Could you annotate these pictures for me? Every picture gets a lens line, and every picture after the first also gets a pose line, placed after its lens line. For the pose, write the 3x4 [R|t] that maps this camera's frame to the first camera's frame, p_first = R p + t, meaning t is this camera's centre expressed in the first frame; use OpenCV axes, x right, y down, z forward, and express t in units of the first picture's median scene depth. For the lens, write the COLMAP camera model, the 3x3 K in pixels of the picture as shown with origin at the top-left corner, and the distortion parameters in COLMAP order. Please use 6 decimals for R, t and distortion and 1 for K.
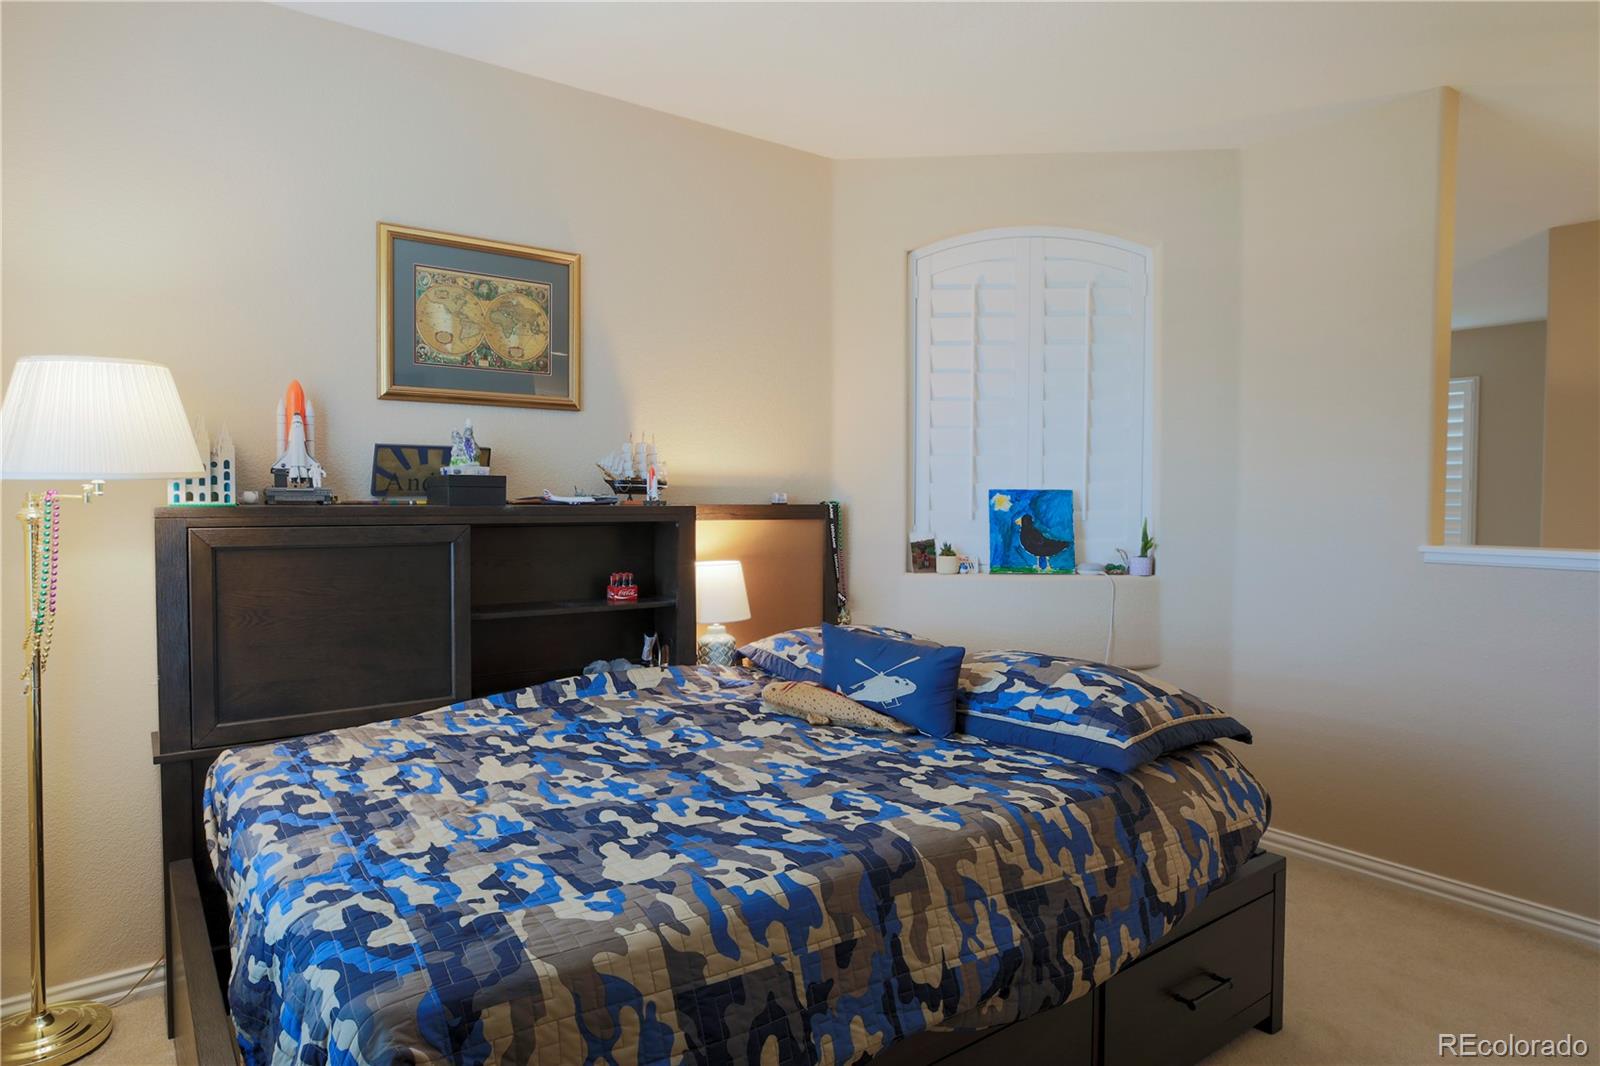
lens RADIAL K [[918.9, 0, 800.0], [0, 918.9, 533.0], [0, 0, 1]] dist [-0.002670, -0.000748]
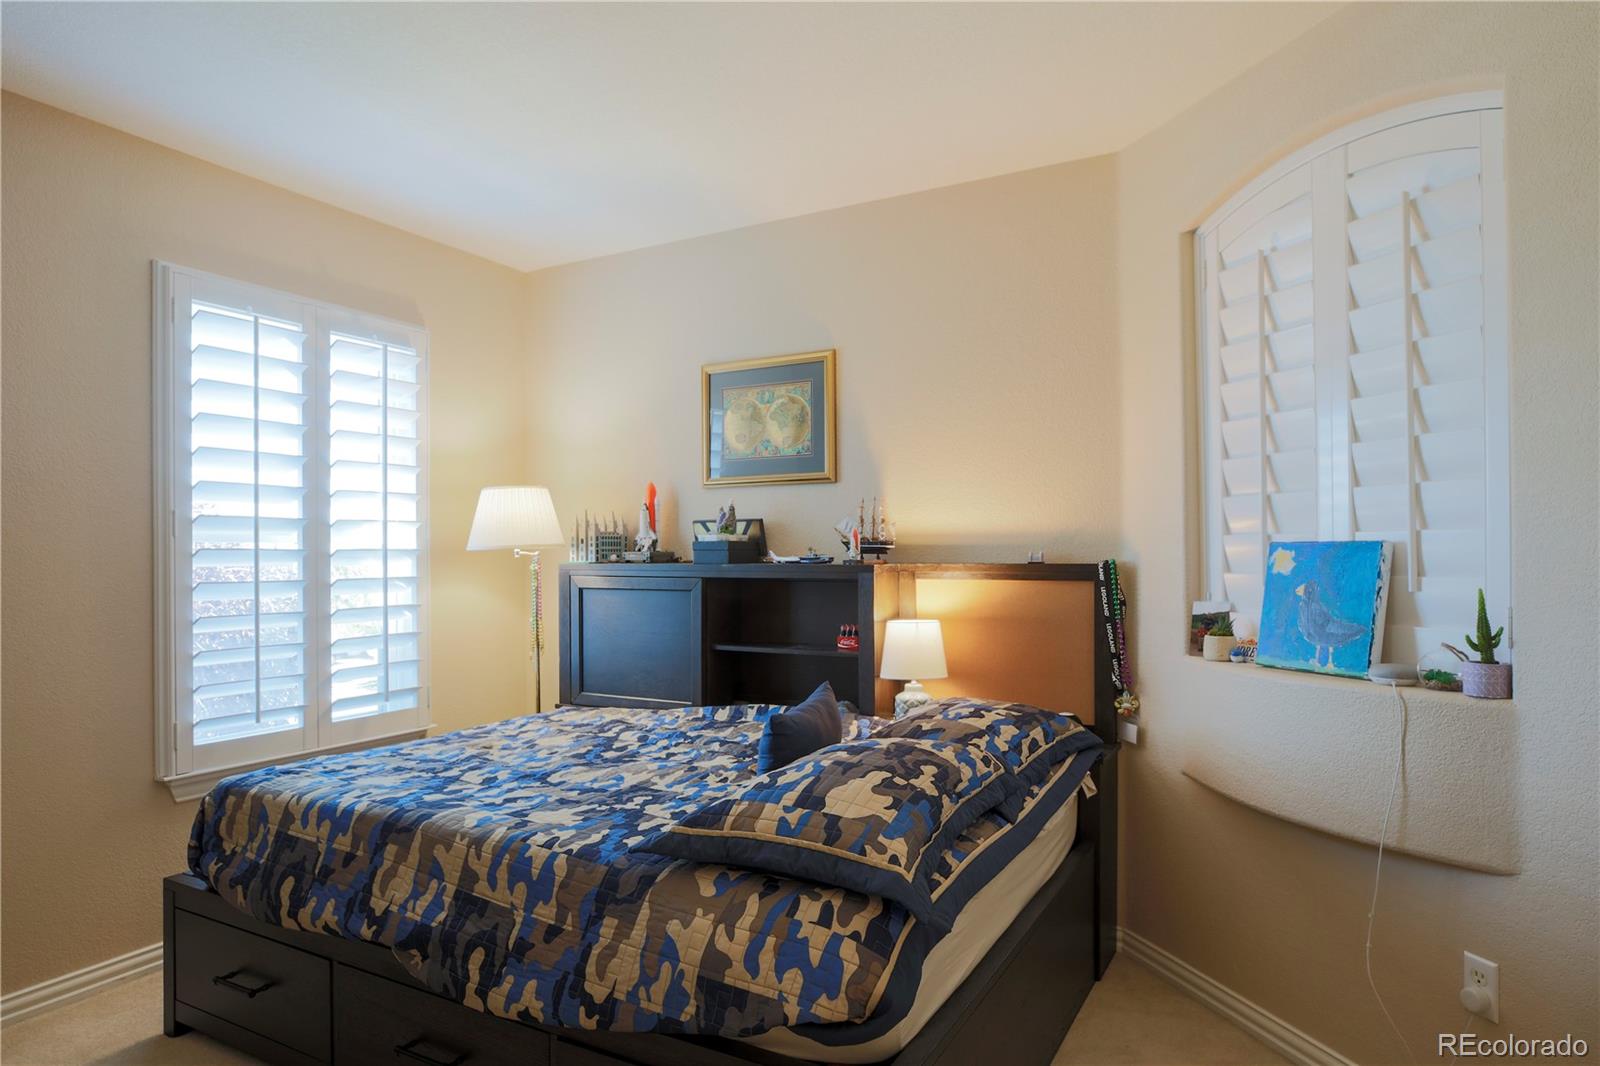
lens RADIAL K [[923.6, 0, 805.1], [0, 923.6, 552.5], [0, 0, 1]] dist [-0.006151, 0.000154]
pose [[0.412444, -0.007489, -0.910952, 1.217619], [-0.029012, 0.999351, -0.021351, -0.027604], [0.910521, 0.035235, 0.411959, 0.724082]]
